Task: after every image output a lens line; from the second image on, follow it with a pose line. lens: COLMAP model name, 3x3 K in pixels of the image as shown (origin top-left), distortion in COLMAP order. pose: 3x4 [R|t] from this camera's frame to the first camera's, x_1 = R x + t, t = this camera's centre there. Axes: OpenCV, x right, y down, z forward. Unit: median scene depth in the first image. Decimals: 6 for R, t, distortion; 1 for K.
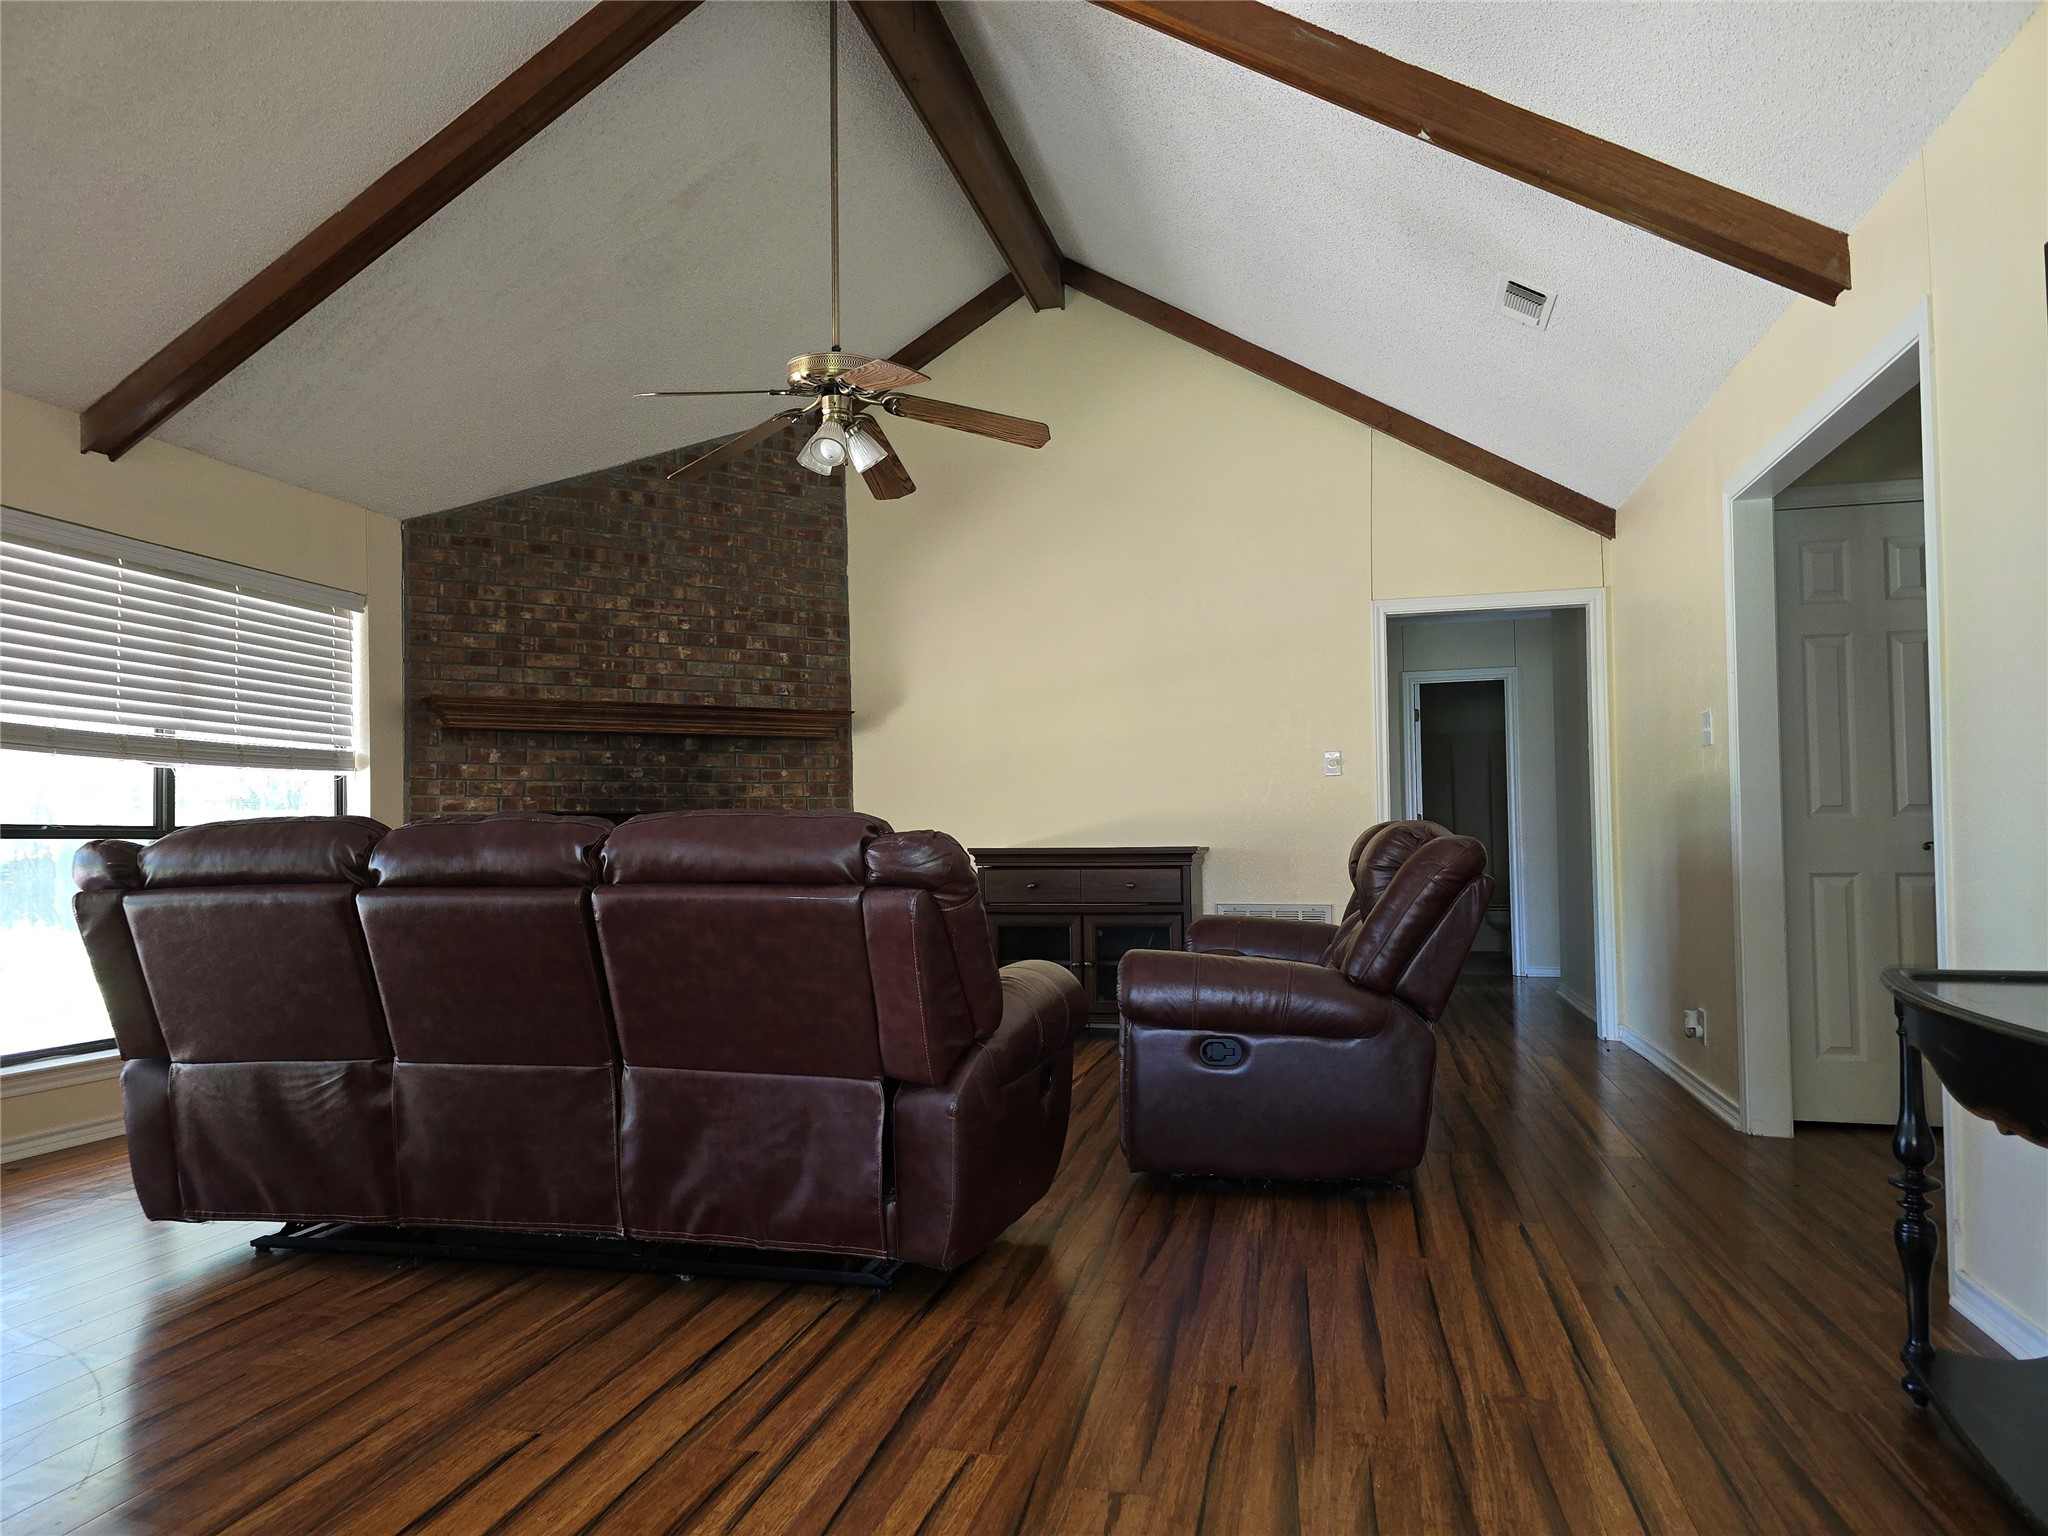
lens RADIAL K [[1371.5, 0, 1024.0], [0, 1371.5, 768.0], [0, 0, 1]] dist [0.047994, -0.000530]
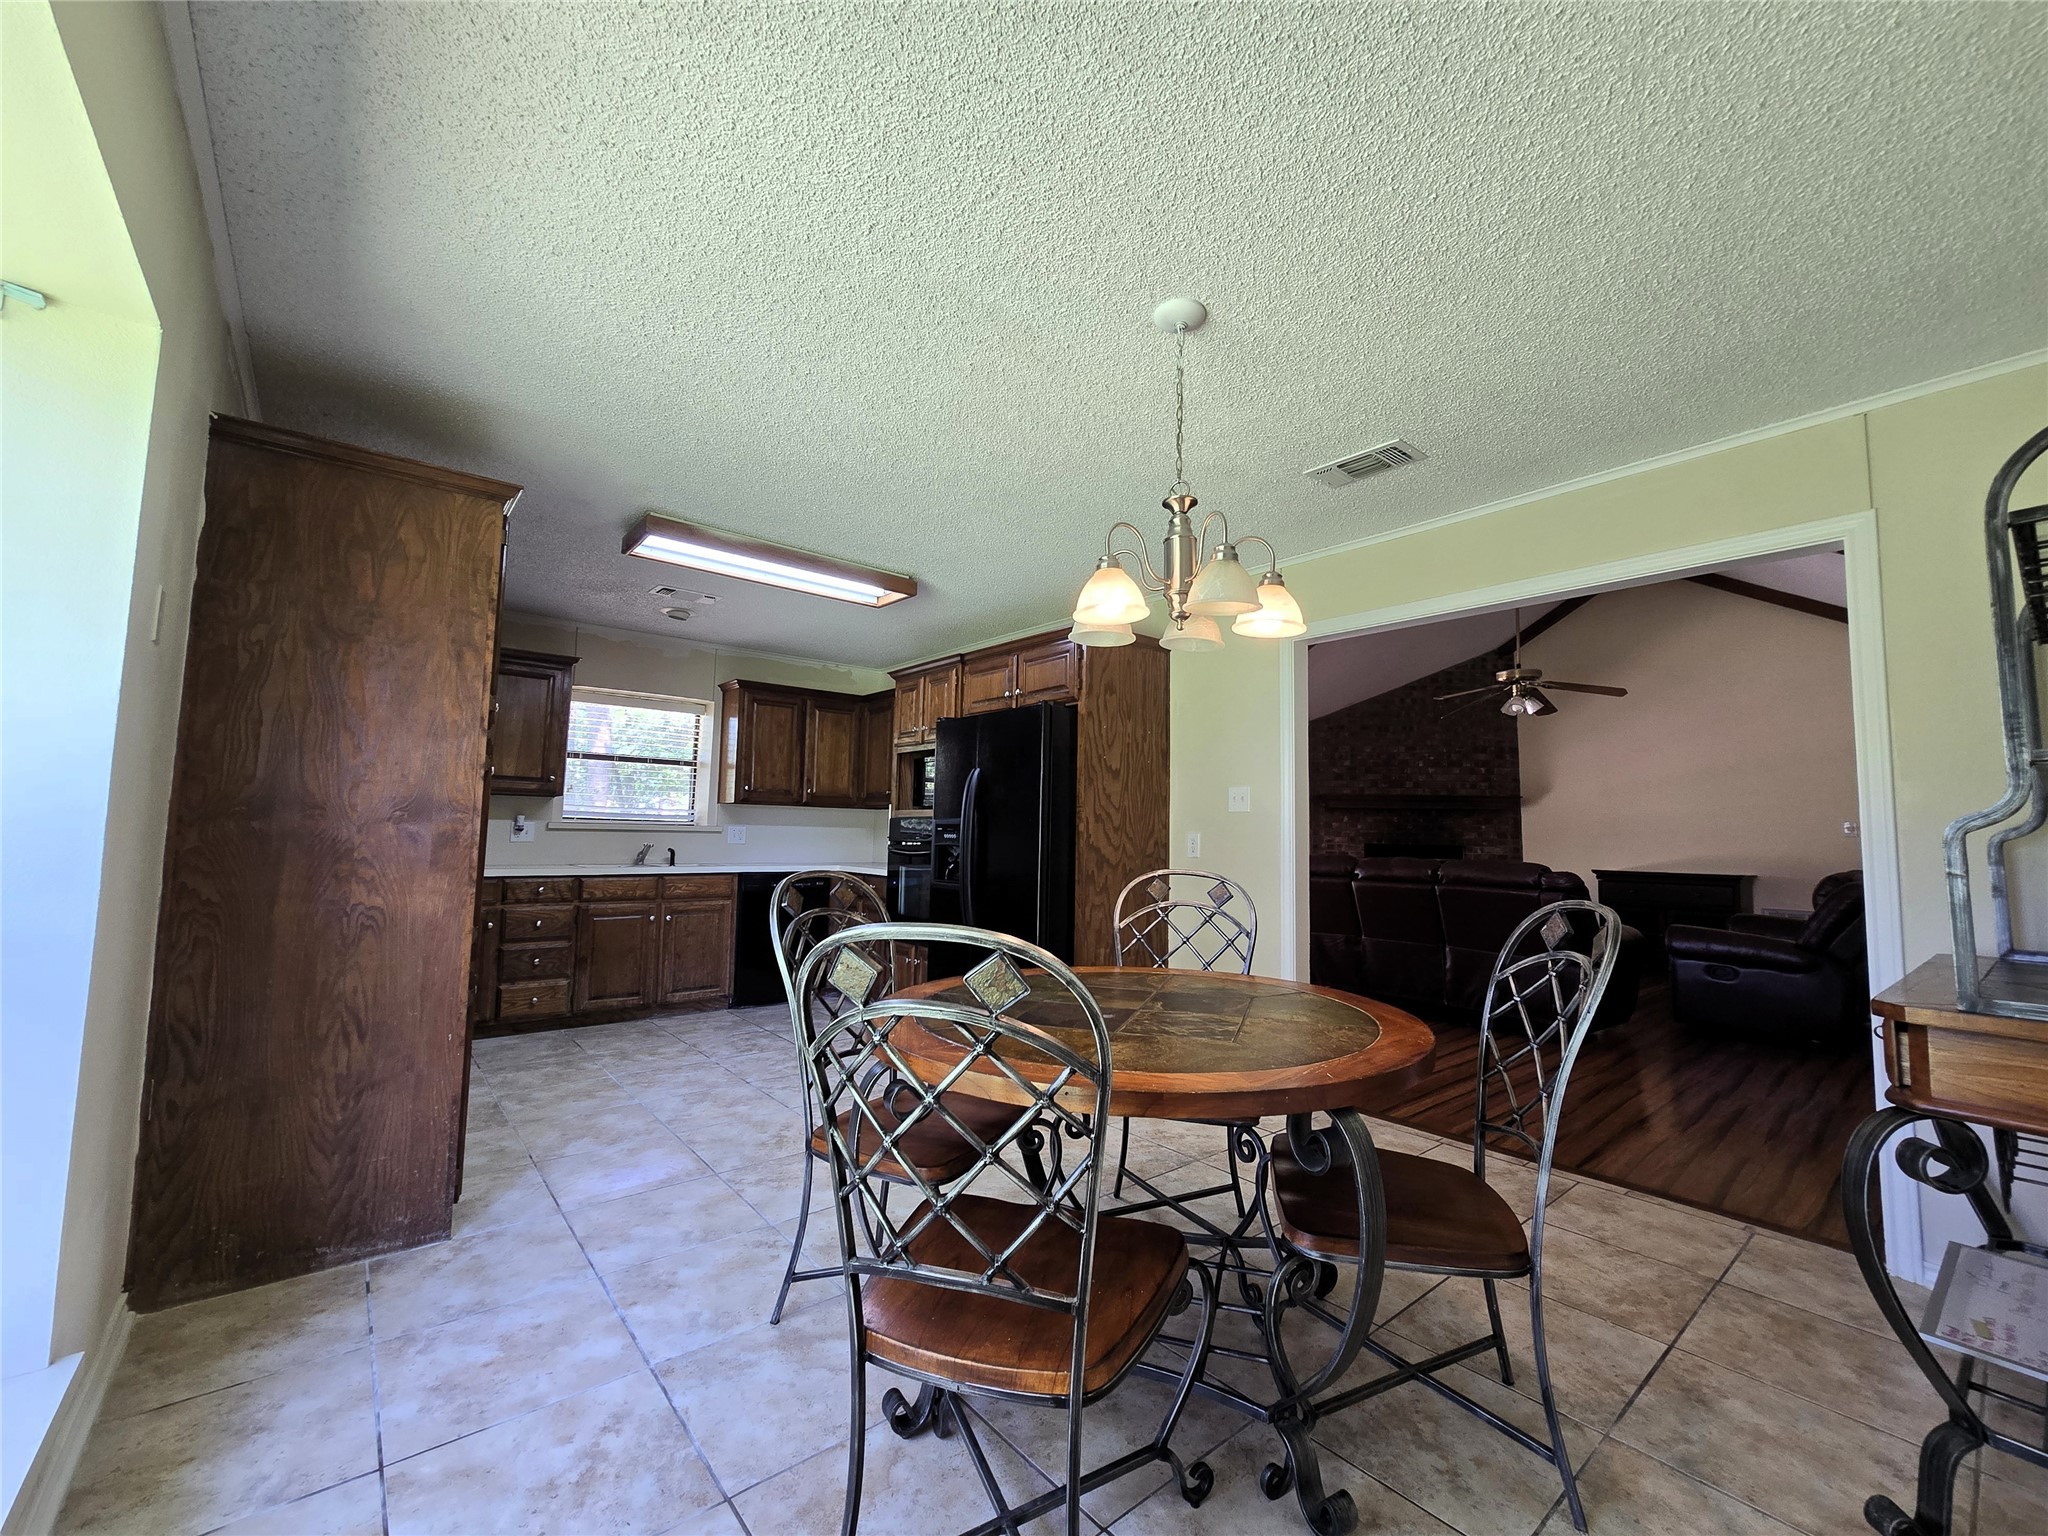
lens RADIAL K [[842.1, 0, 1035.0], [0, 842.1, 769.7], [0, 0, 1]] dist [-0.003035, -0.000325]
pose [[0.805117, -0.017937, -0.592844, 0.033745], [-0.001290, 0.999487, -0.031992, -0.044716], [0.593114, 0.026522, 0.804681, -0.437833]]
